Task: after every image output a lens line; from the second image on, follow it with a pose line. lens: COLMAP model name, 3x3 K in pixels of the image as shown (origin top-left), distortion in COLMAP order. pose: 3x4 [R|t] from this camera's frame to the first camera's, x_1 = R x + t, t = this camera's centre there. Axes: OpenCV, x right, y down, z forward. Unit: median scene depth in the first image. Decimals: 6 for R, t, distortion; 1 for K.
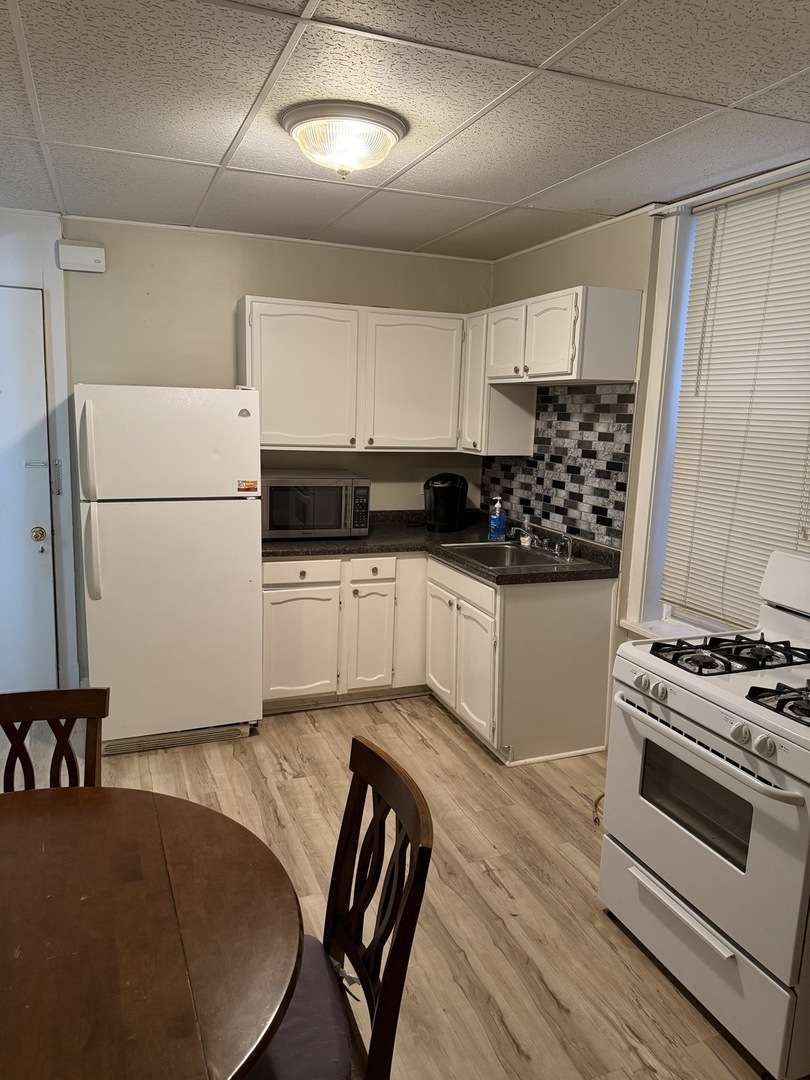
lens RADIAL K [[771.2, 0, 405.0], [0, 771.2, 540.0], [0, 0, 1]] dist [0.136613, -0.199511]
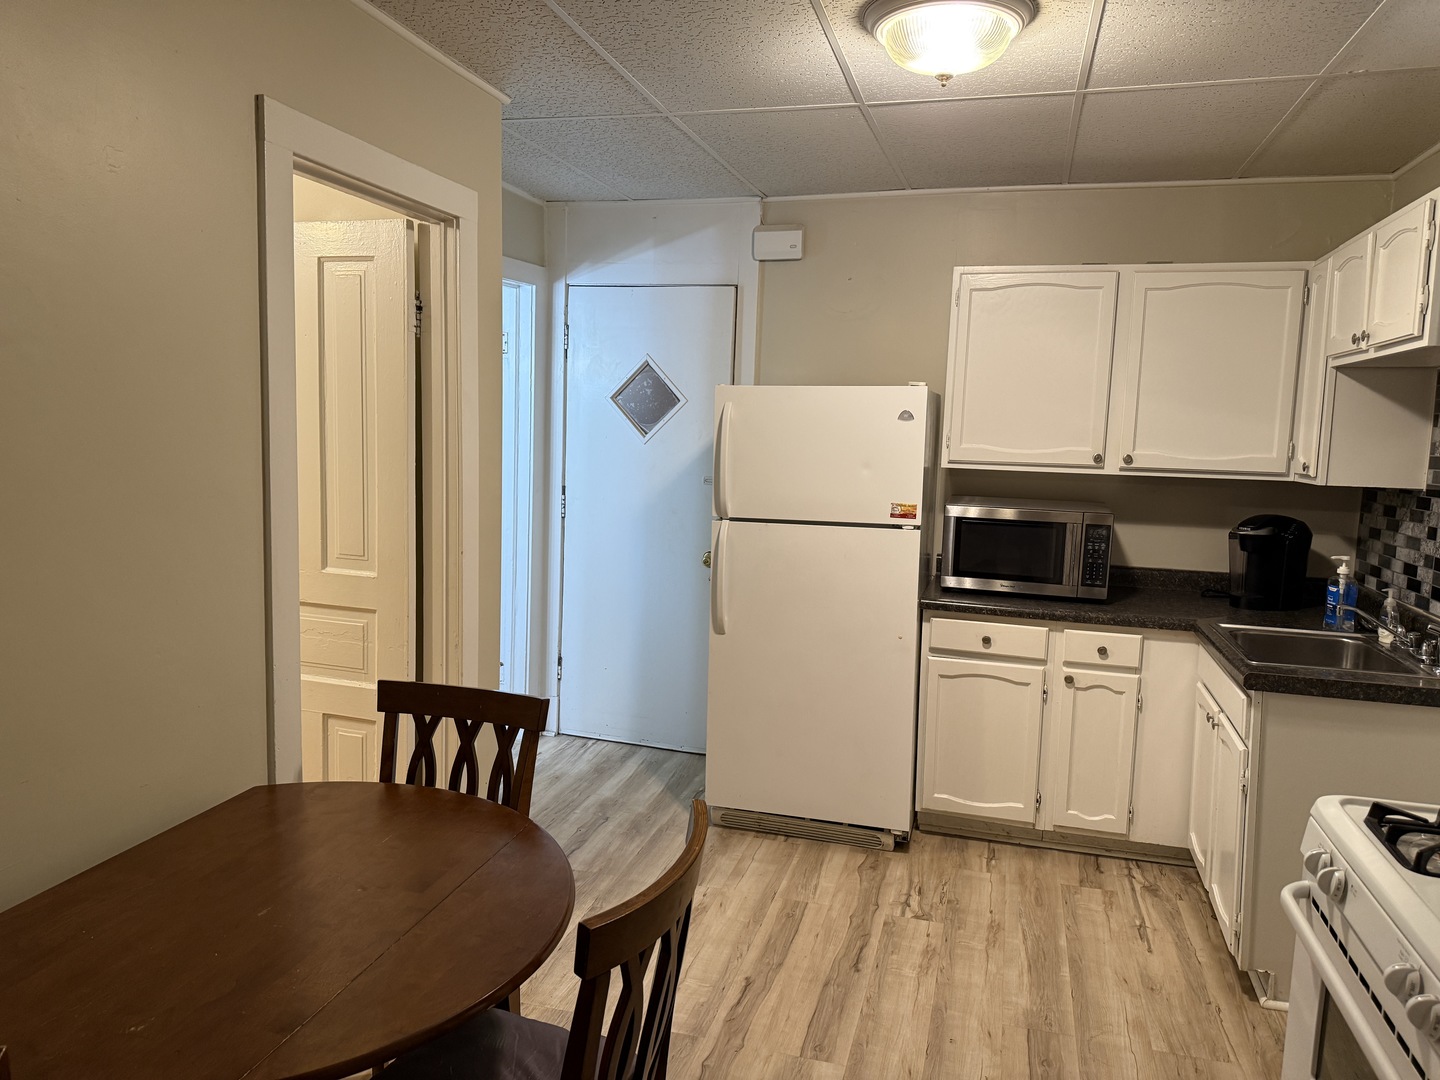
lens RADIAL K [[1028.3, 0, 720.0], [0, 1028.3, 540.0], [0, 0, 1]] dist [0.136613, -0.199511]
pose [[0.796459, 0.060002, -0.601709, 0.238532], [-0.108378, 0.993117, -0.044423, 0.020549], [0.594902, 0.100593, 0.797479, 0.085366]]
